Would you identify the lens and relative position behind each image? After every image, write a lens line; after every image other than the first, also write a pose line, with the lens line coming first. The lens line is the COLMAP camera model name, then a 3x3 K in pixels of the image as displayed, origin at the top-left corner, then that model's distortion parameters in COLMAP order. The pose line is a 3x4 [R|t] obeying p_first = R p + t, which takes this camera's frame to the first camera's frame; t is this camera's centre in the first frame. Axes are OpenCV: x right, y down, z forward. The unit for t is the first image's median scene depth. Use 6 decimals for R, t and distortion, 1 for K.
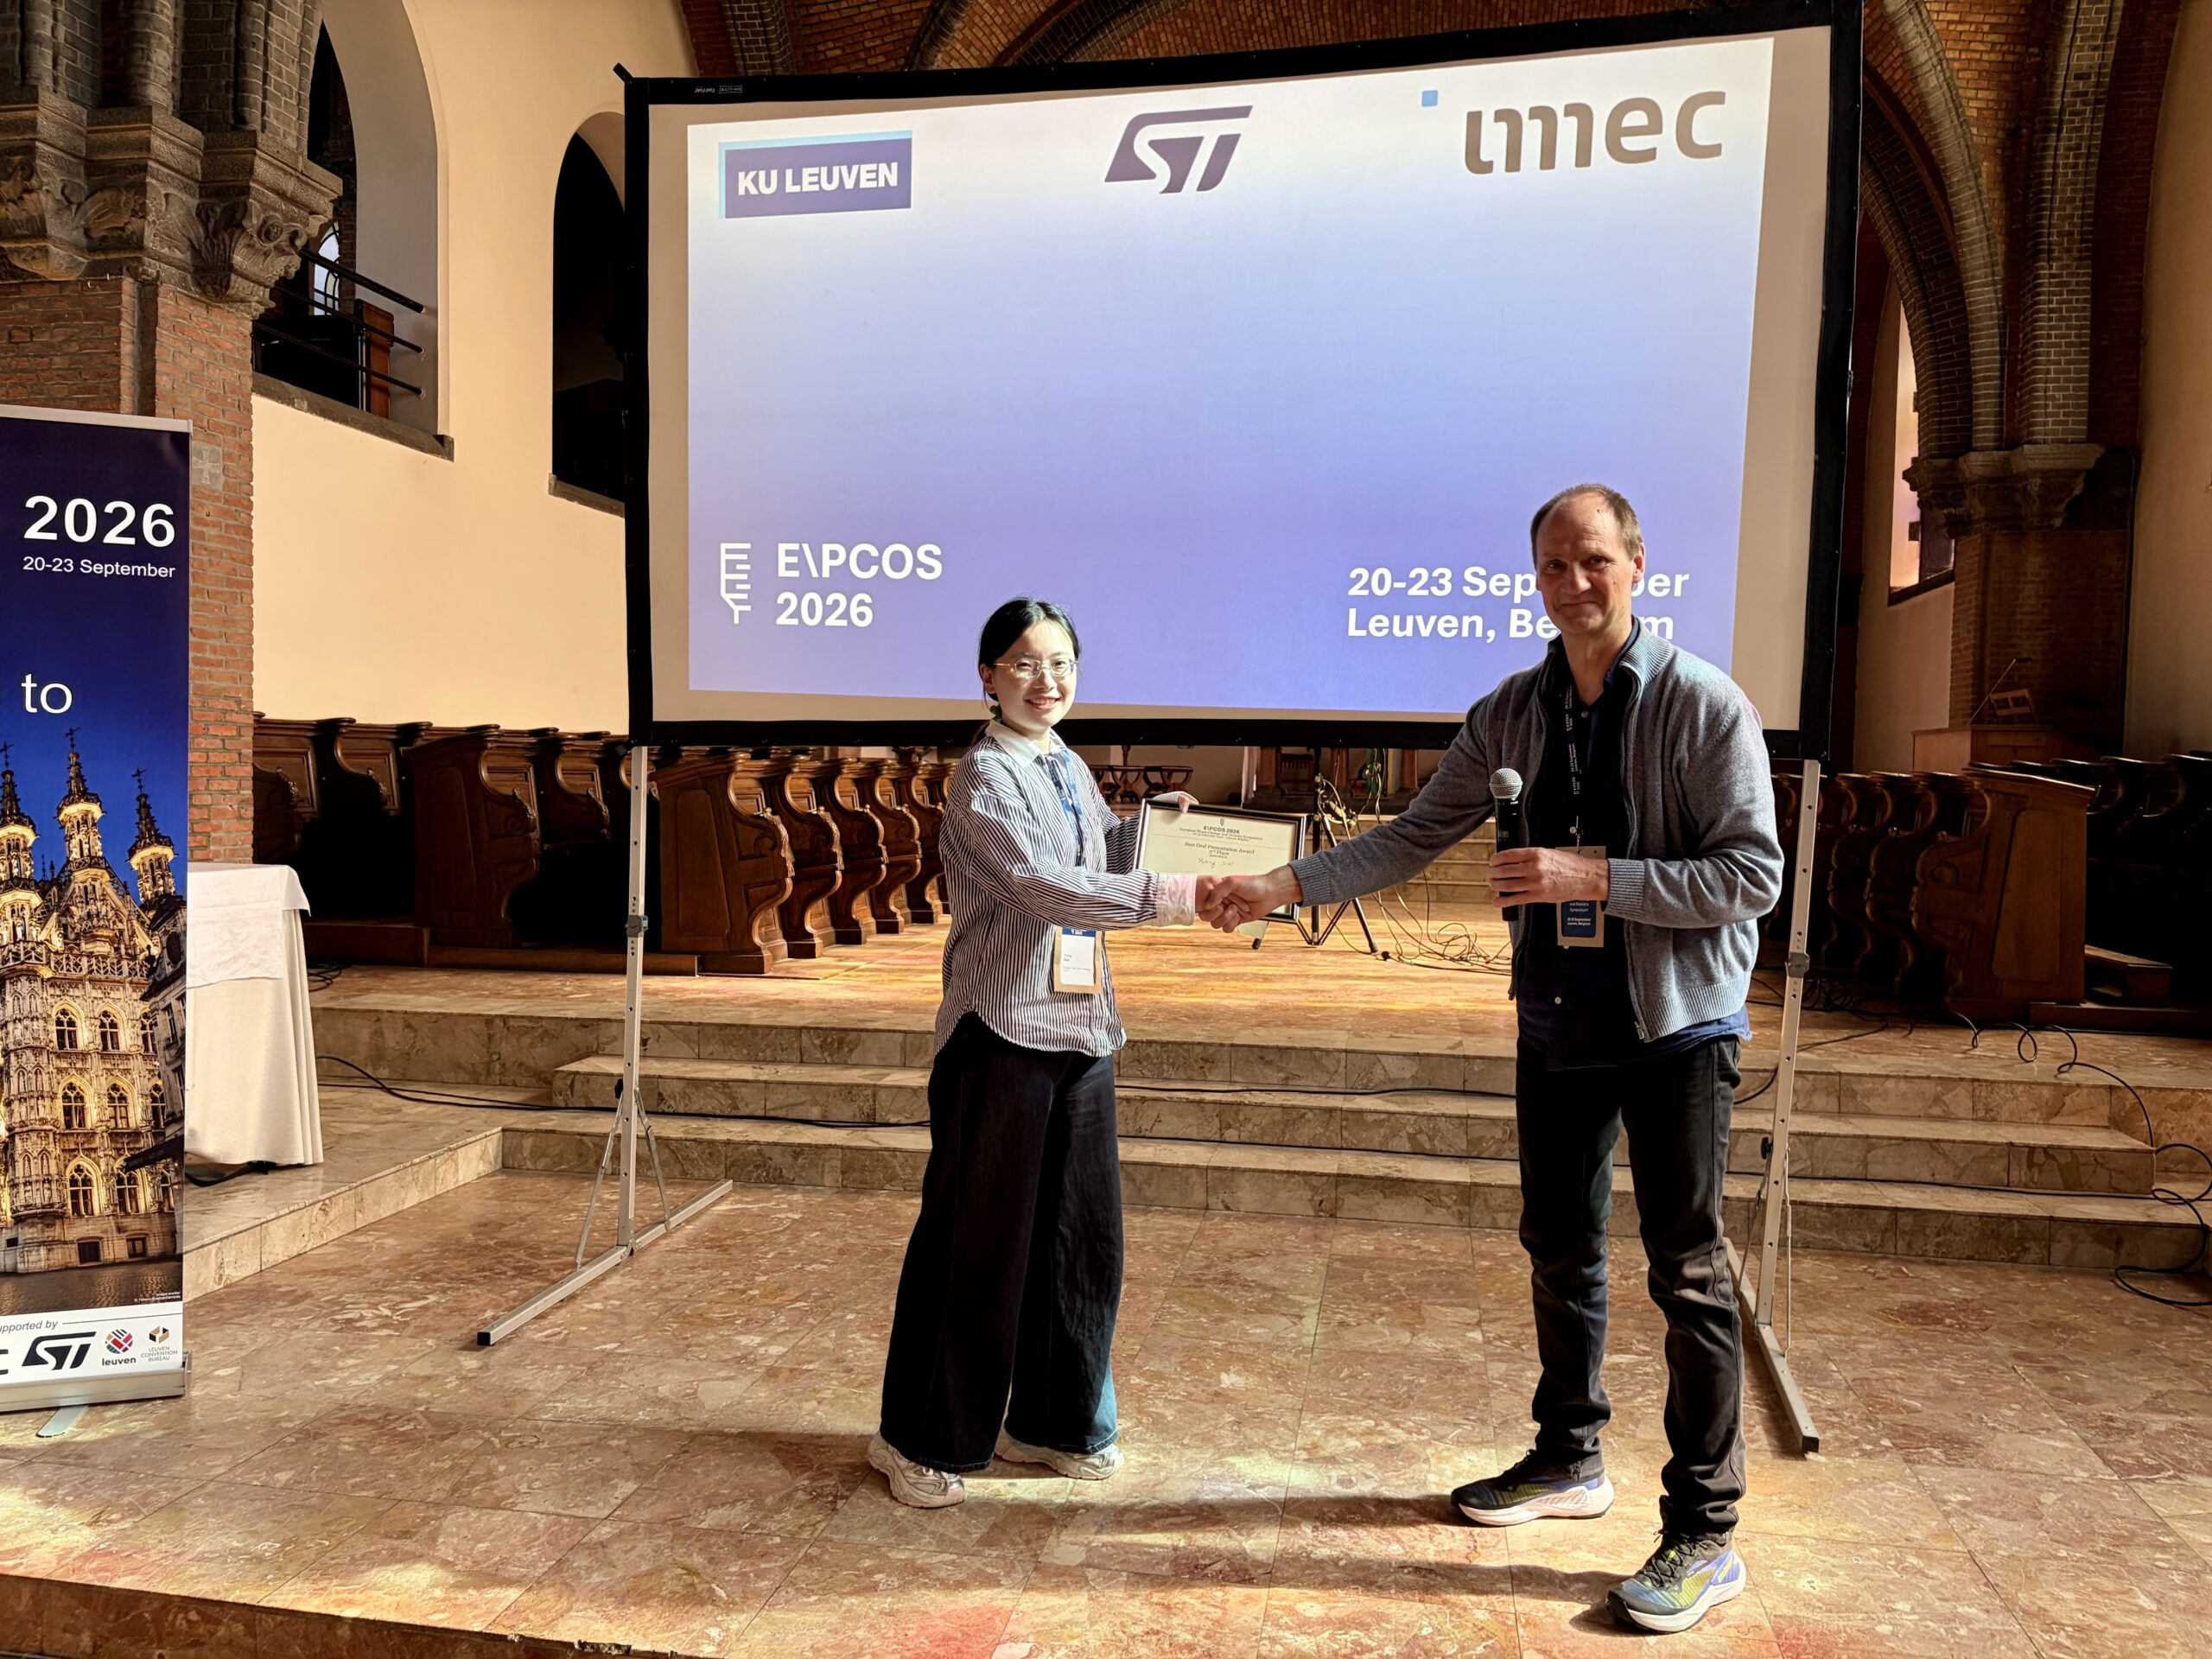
lens RADIAL K [[1667.5, 0, 1098.0], [0, 1667.5, 814.1], [0, 0, 1]] dist [0.058807, -0.066884]
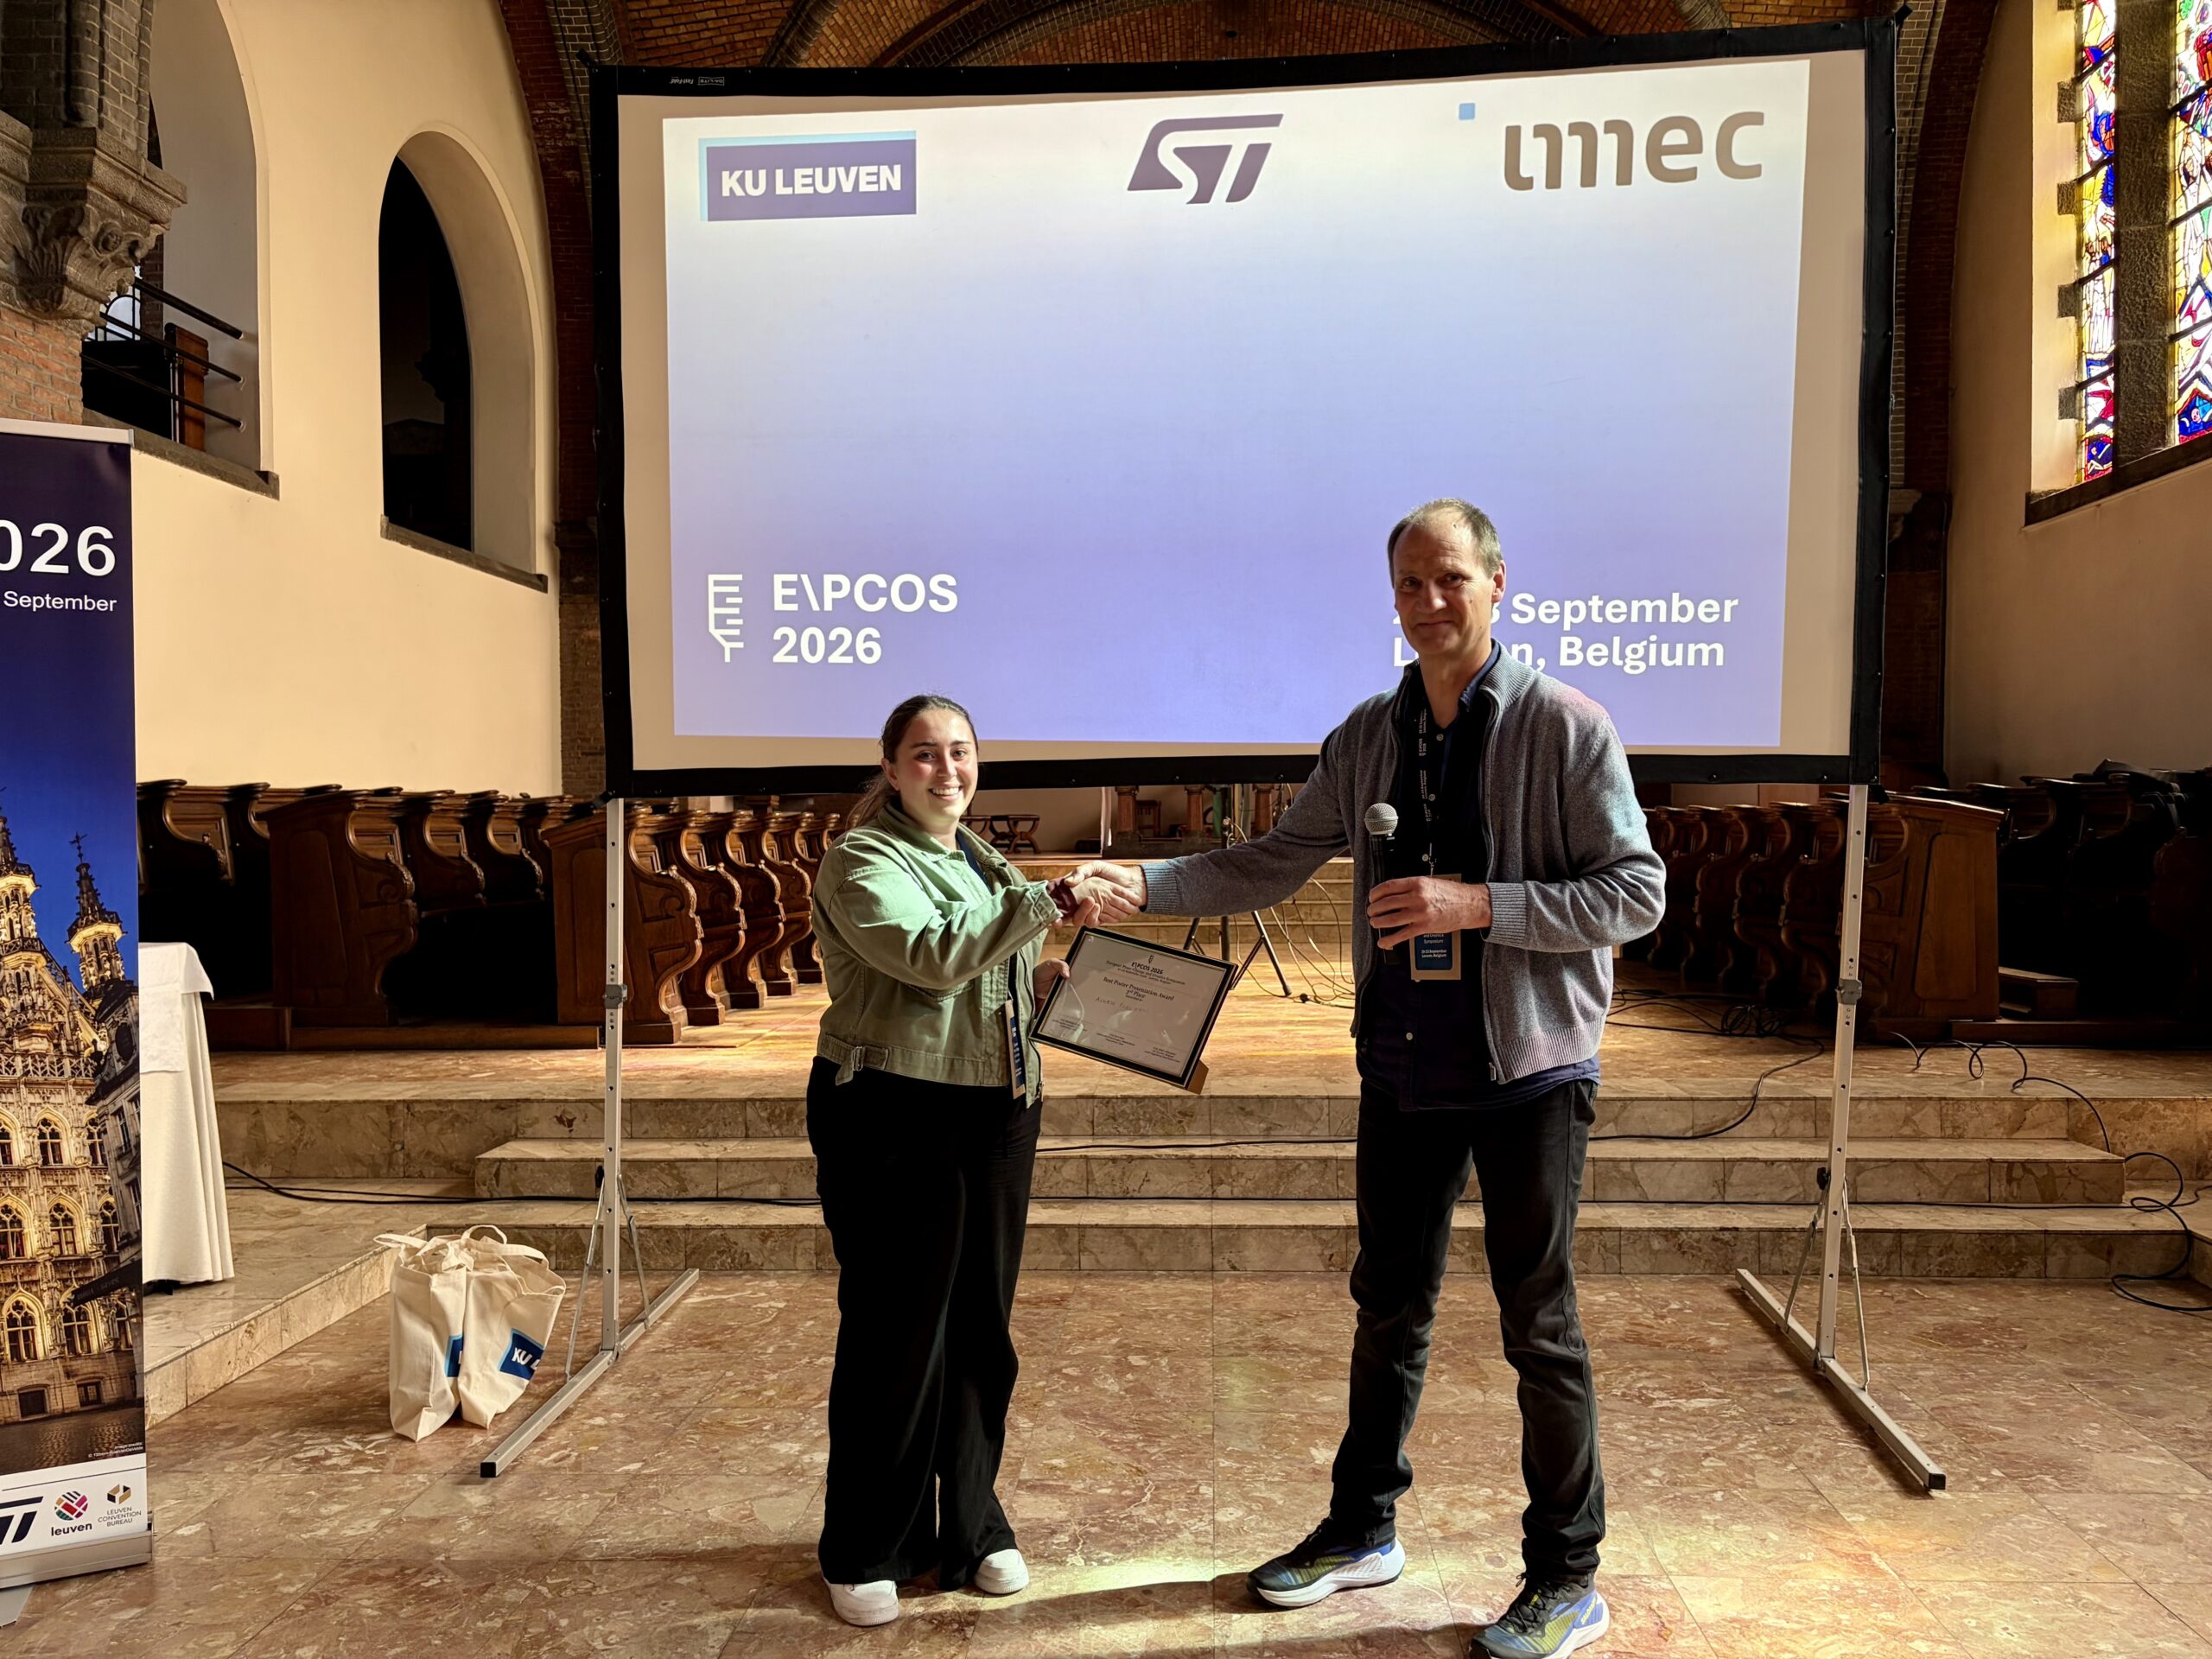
lens RADIAL K [[1667.5, 0, 1115.7], [0, 1667.5, 840.9], [0, 0, 1]] dist [0.058807, -0.066884]
pose [[0.991069, -0.024931, 0.130998, -0.103788], [0.026786, 0.999564, -0.012417, 0.000992], [-0.130631, 0.015815, 0.991305, 0.052736]]
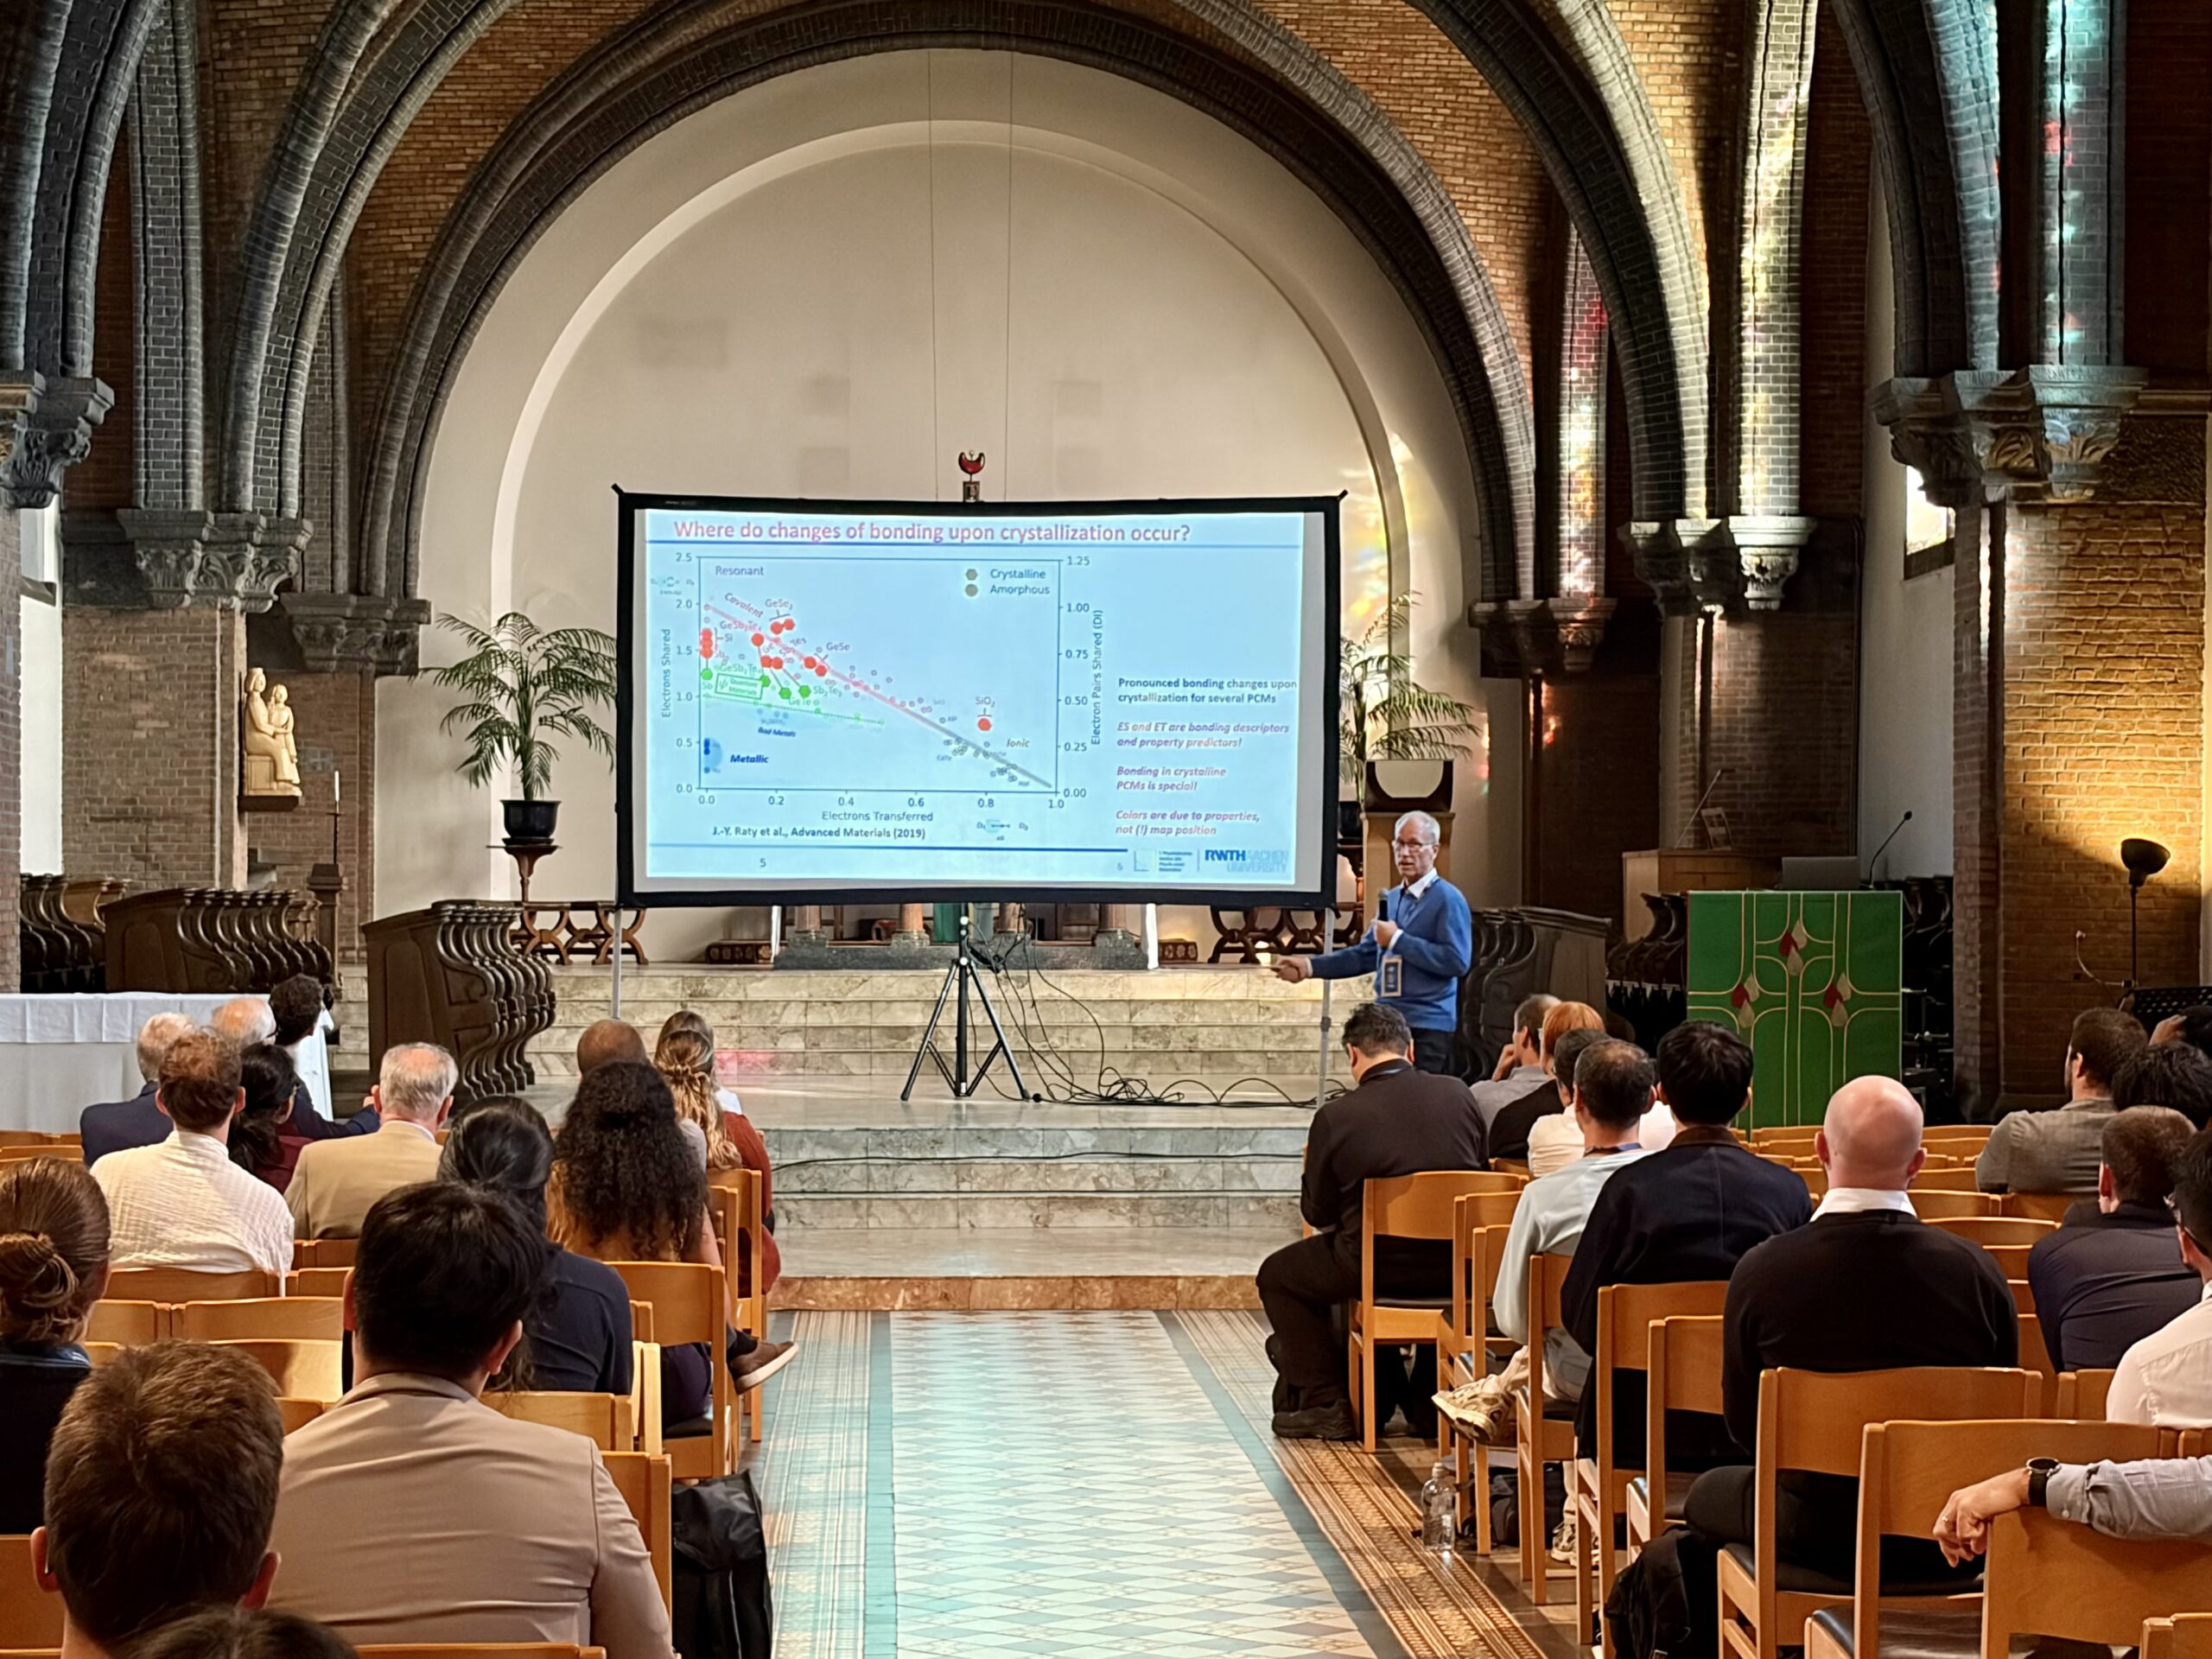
lens RADIAL K [[4833.4, 0, 1099.1], [0, 4833.4, 824.0], [0, 0, 1]] dist [0.188655, 0.000000]
pose [[0.973004, -0.010457, 0.230549, -0.722130], [0.019775, 0.999077, -0.038144, 0.051021], [-0.229938, 0.041673, 0.972313, -2.874364]]
